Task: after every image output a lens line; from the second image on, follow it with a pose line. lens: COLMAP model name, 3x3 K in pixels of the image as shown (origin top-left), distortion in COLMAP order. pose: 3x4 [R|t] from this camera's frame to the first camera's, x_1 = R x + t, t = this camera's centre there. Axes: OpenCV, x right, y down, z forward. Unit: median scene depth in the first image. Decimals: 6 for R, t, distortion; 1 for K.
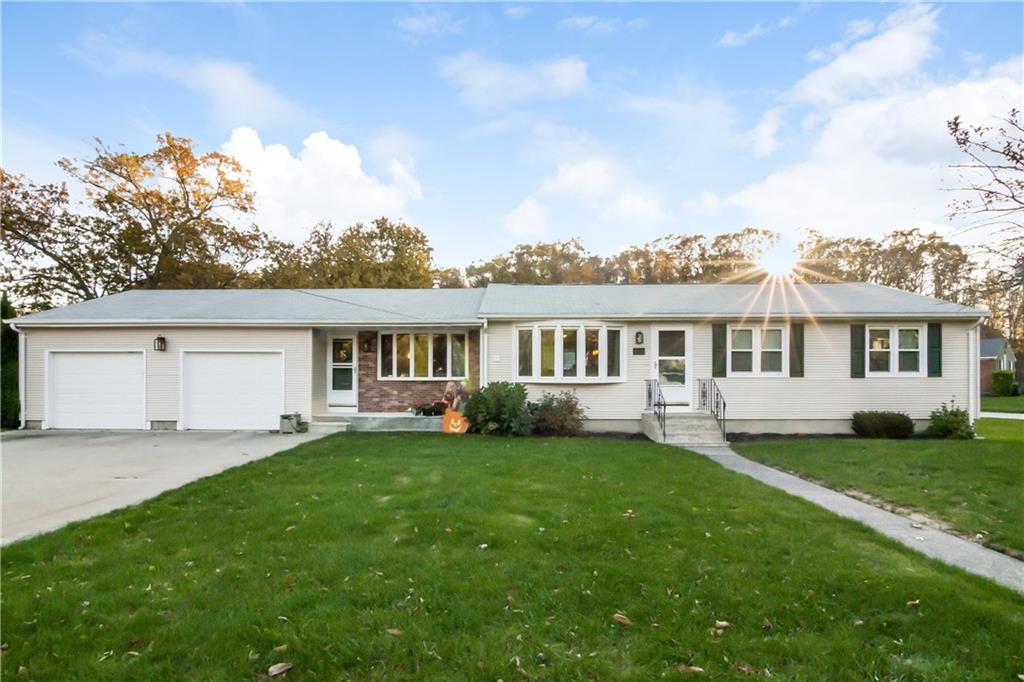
lens RADIAL K [[501.9, 0, 512.0], [0, 501.9, 341.0], [0, 0, 1]] dist [-0.002589, -0.000979]
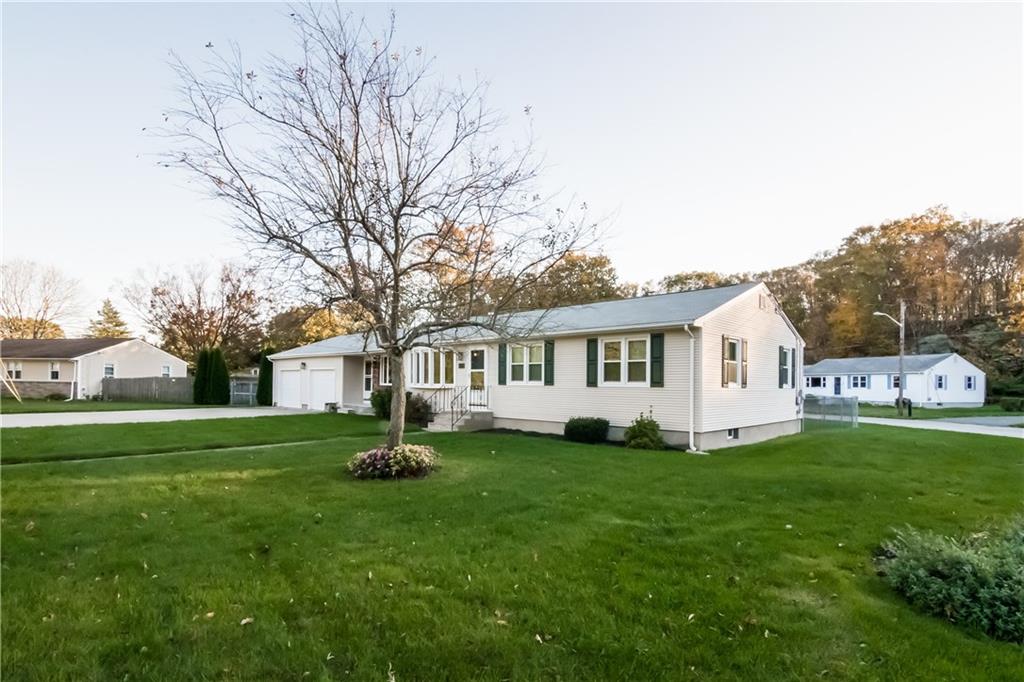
lens RADIAL K [[501.9, 0, 512.0], [0, 501.9, 341.0], [0, 0, 1]] dist [-0.002589, -0.000979]
pose [[0.746488, -0.048499, -0.663629, 1.280387], [0.036045, 0.998823, -0.032450, 0.001990], [0.664422, 0.000304, 0.747358, 0.059626]]
